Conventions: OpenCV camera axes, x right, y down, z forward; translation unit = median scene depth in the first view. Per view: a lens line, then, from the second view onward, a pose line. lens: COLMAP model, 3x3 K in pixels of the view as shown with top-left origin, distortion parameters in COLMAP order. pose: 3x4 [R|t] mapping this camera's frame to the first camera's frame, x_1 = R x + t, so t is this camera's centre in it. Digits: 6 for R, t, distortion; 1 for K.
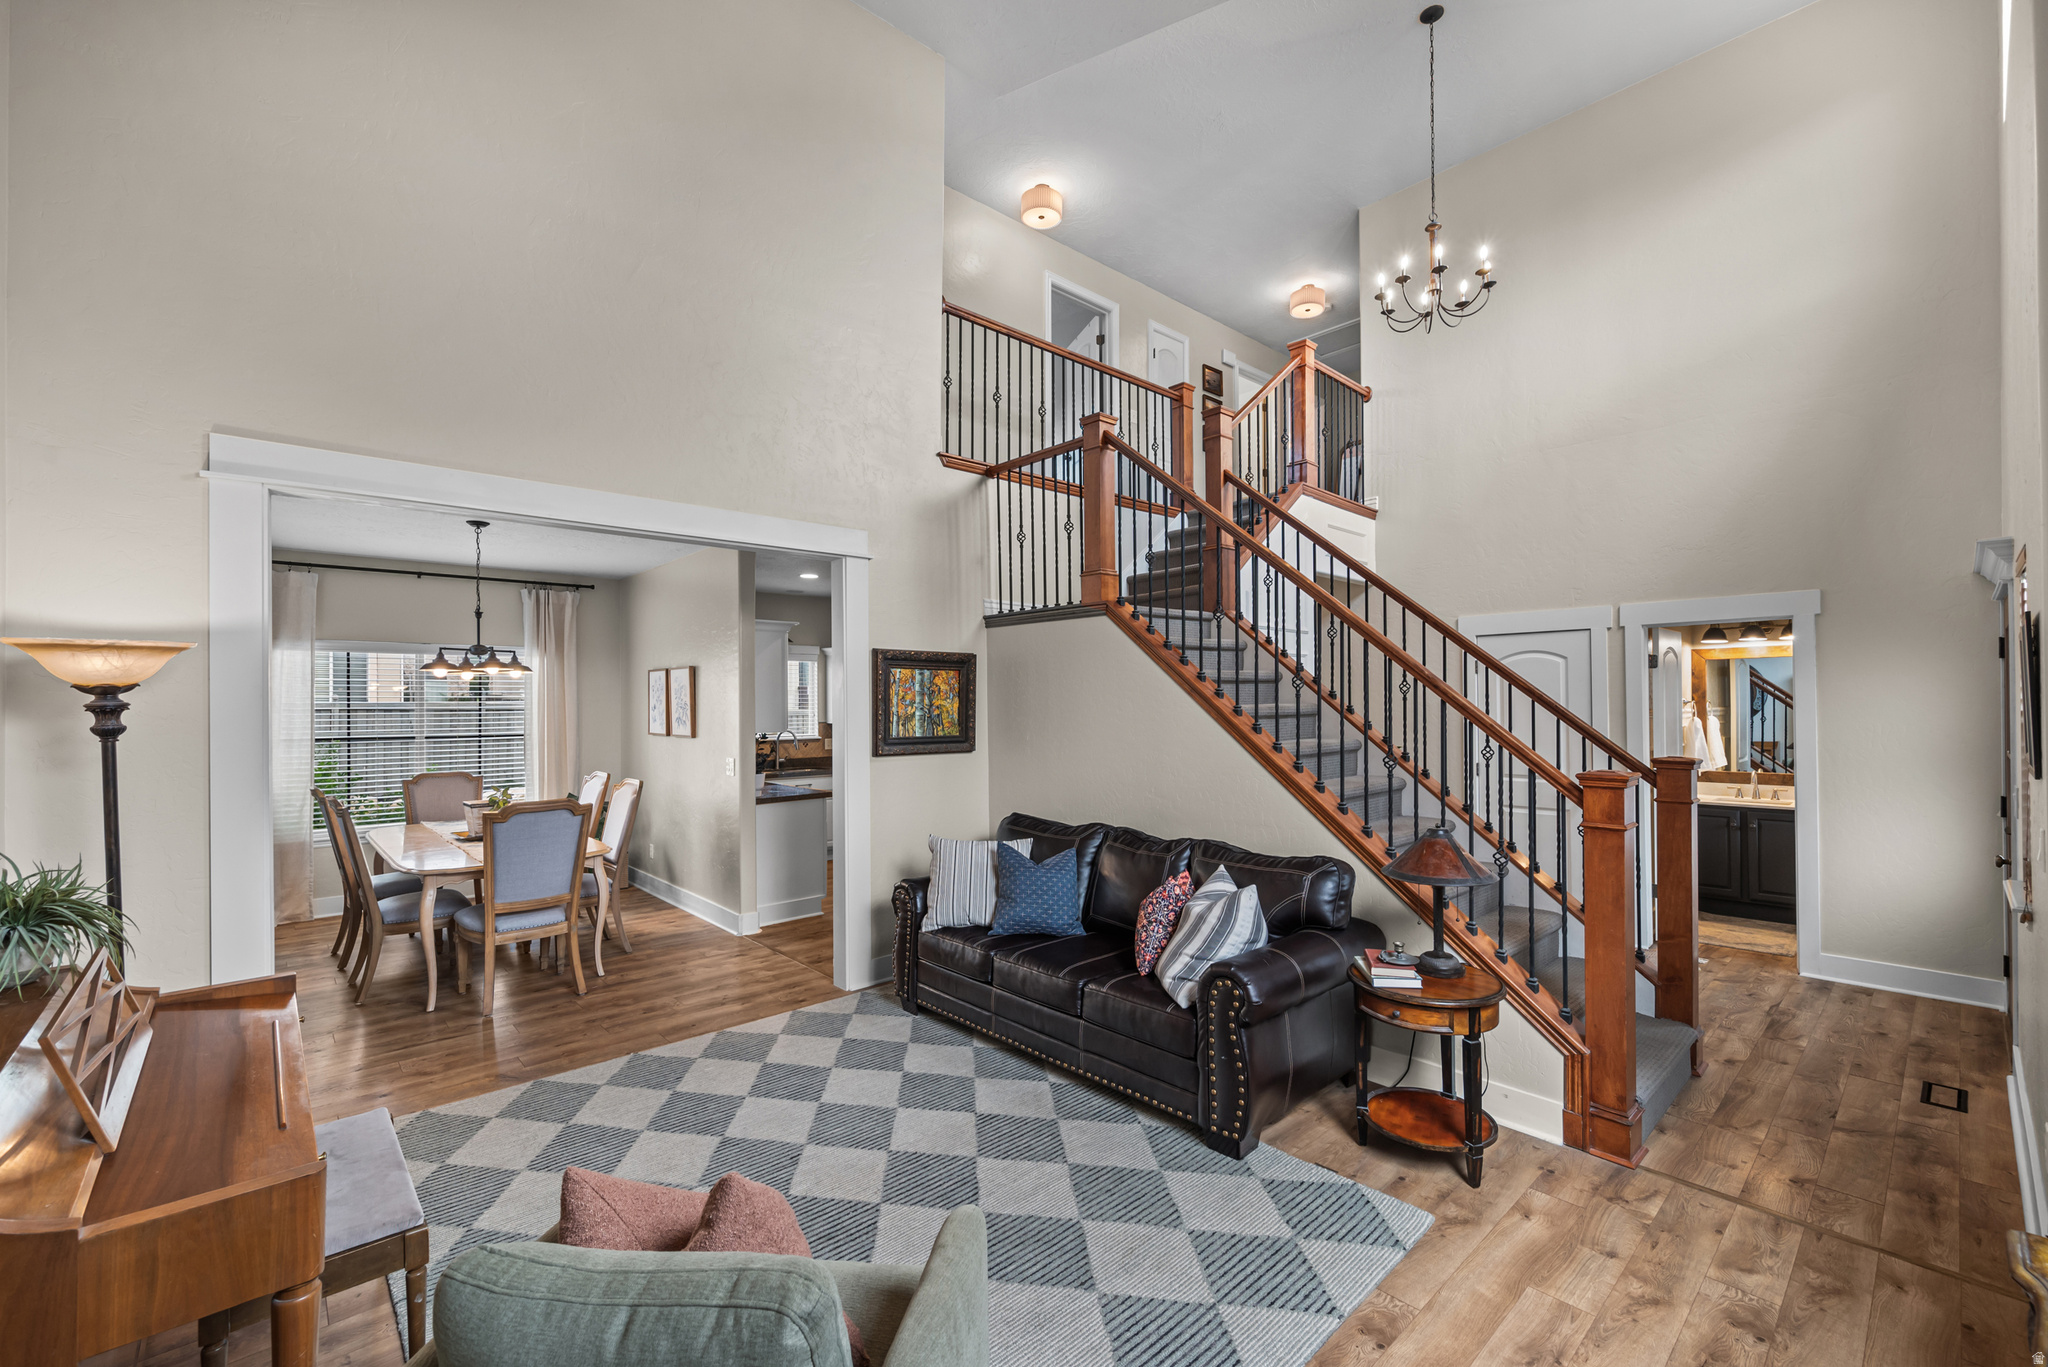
lens RADIAL K [[839.5, 0, 1022.7], [0, 839.5, 668.1], [0, 0, 1]] dist [-0.002115, -0.000222]
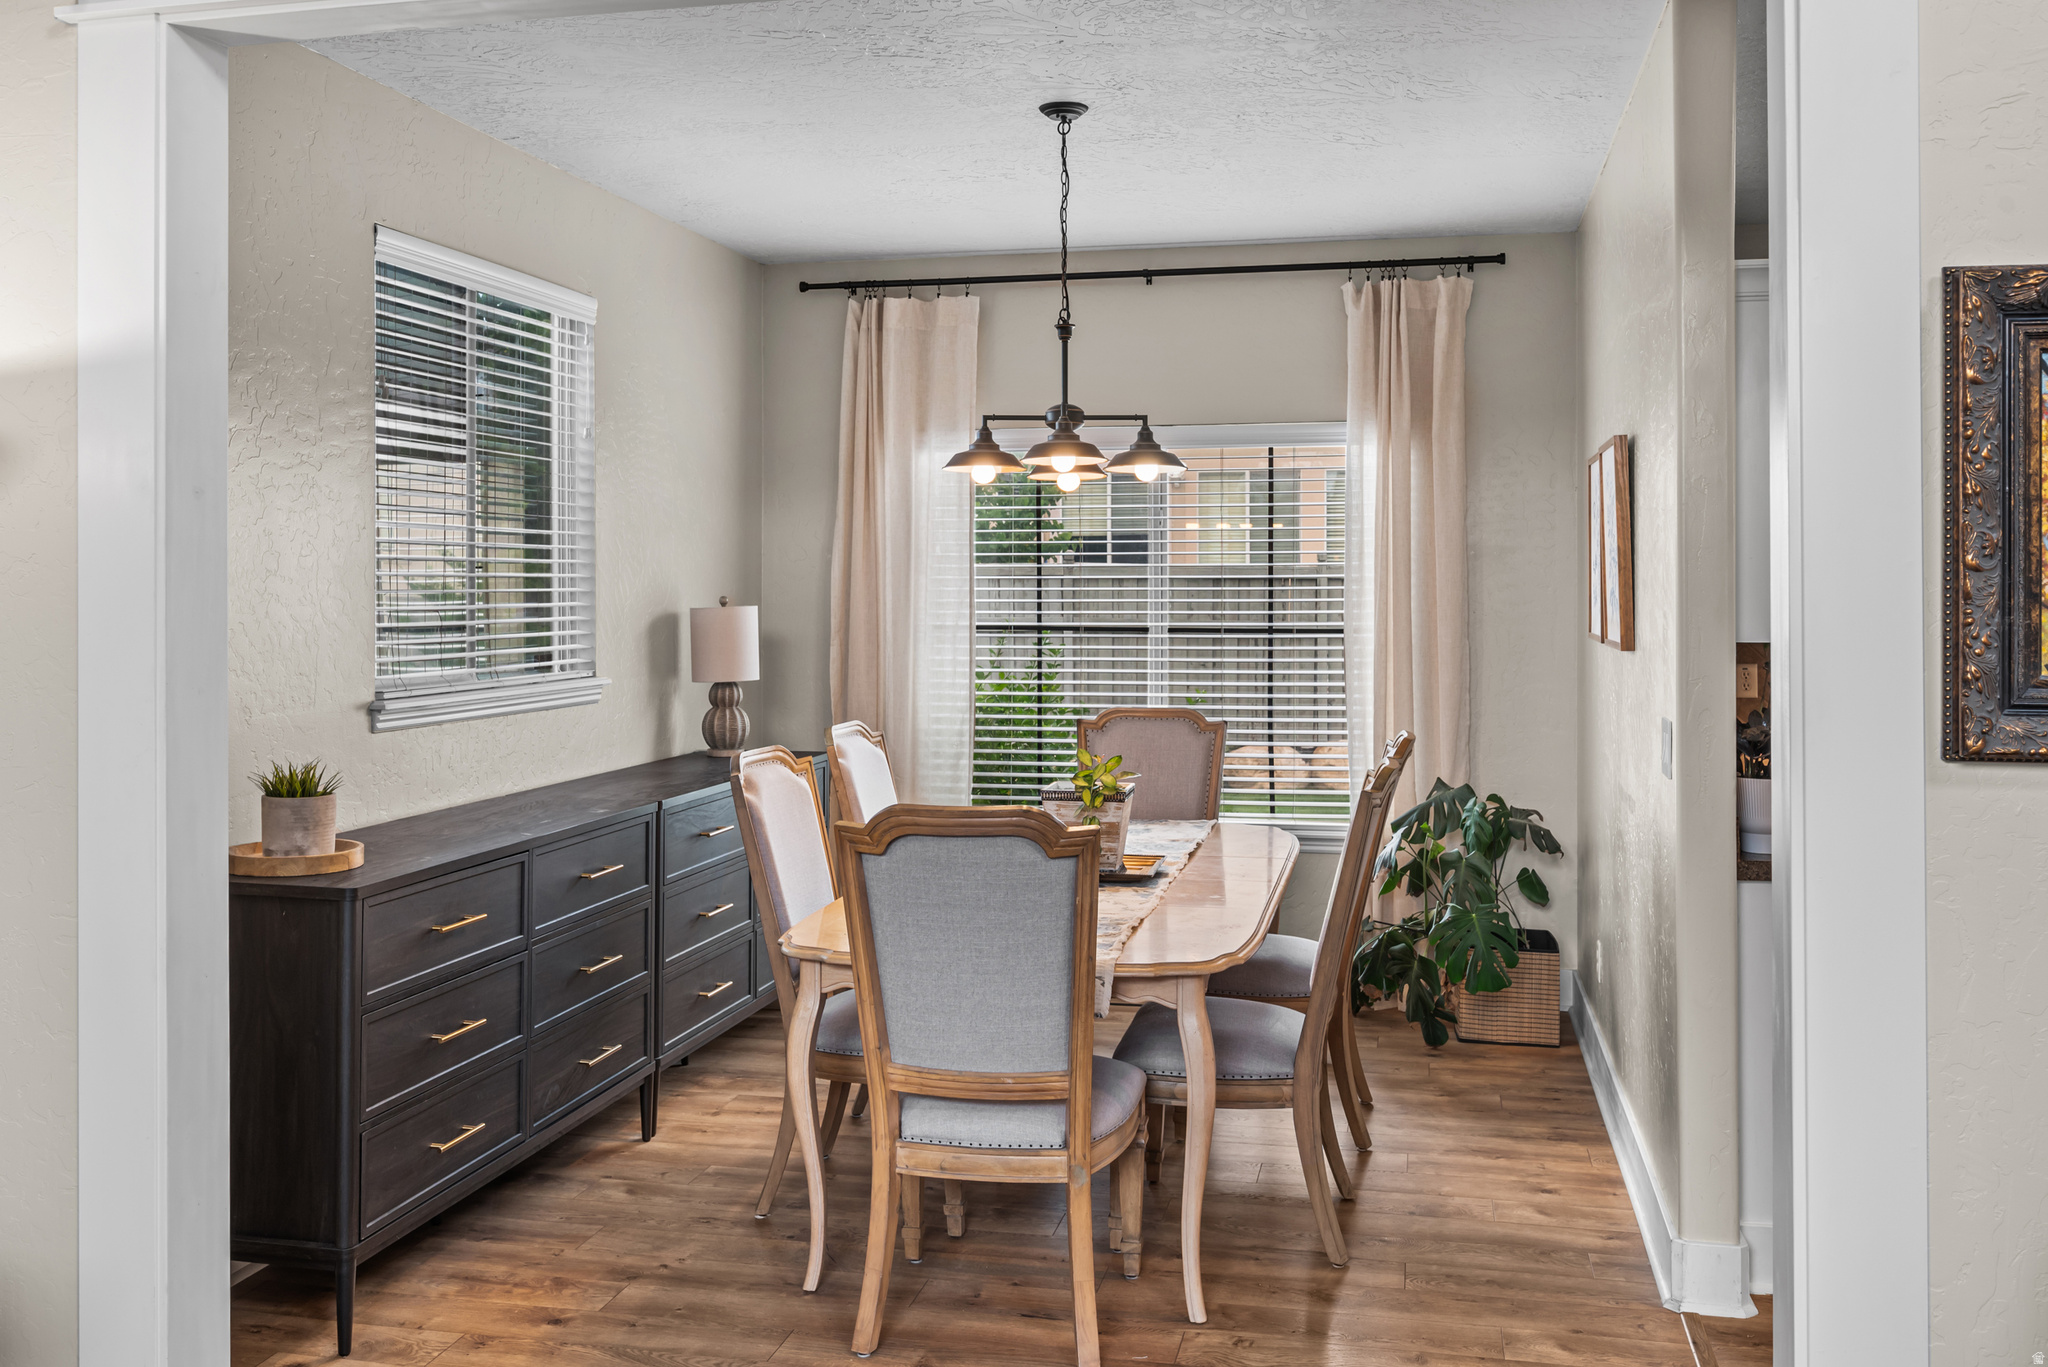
lens RADIAL K [[1802.1, 0, 1012.3], [0, 1802.1, 547.6], [0, 0, 1]] dist [-0.033064, 0.004218]
pose [[0.575309, -0.010018, -0.817875, 0.062685], [0.030594, 0.999489, 0.009278, 0.037076], [0.817364, -0.030360, 0.575322, 0.519711]]
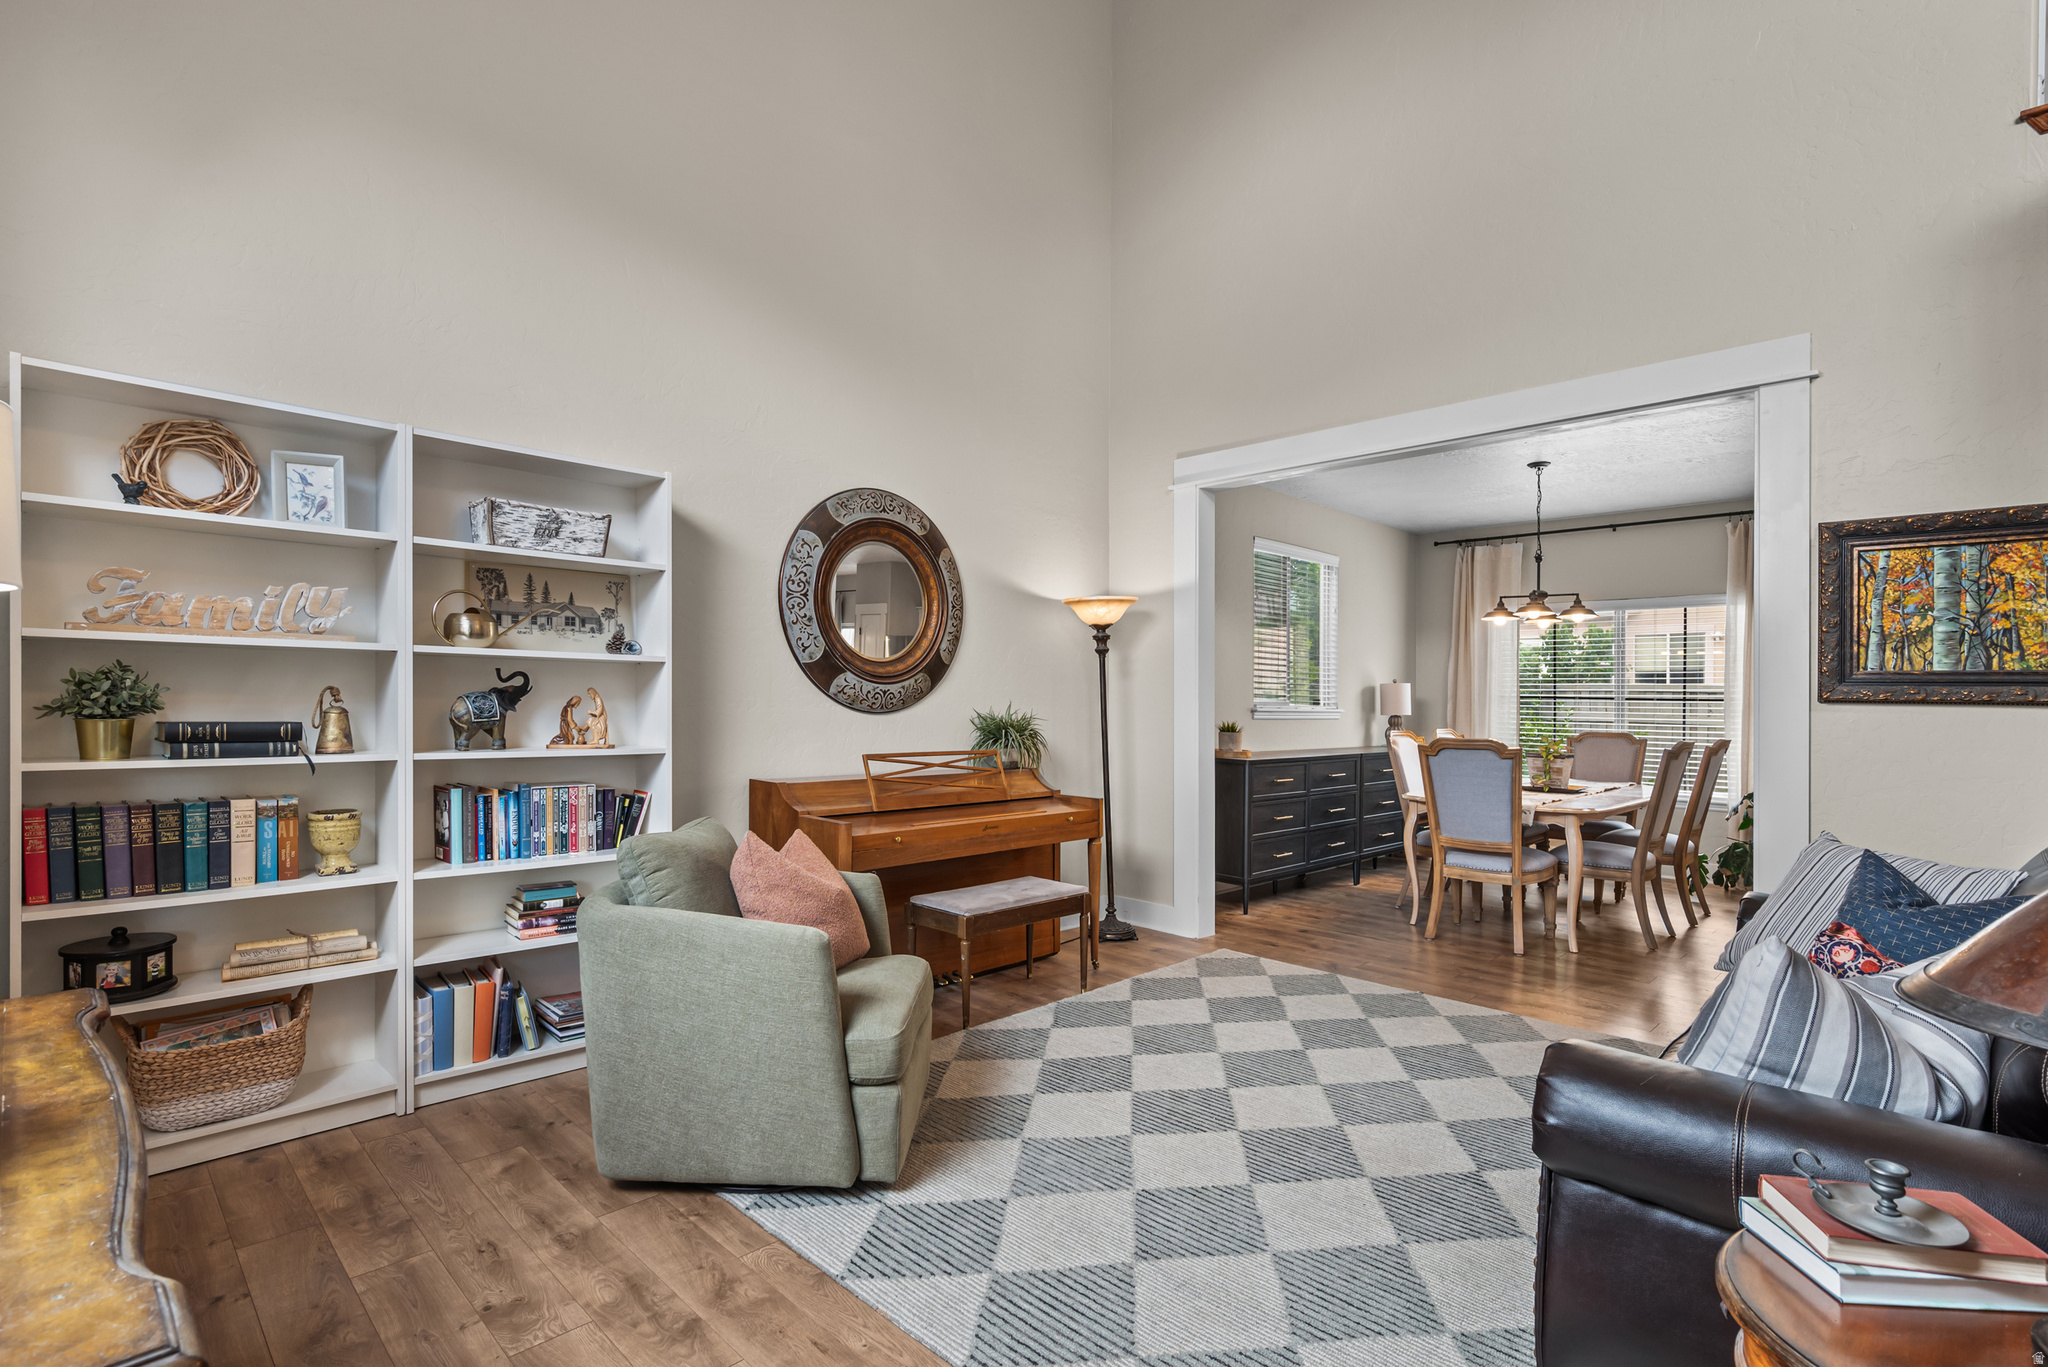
lens RADIAL K [[969.1, 0, 1034.6], [0, 969.1, 676.7], [0, 0, 1]] dist [-0.001657, 0.000096]
pose [[0.065020, -0.015663, -0.997761, 0.469119], [0.025774, 0.999570, -0.014012, 0.080235], [0.997551, -0.024806, 0.065395, 0.382653]]
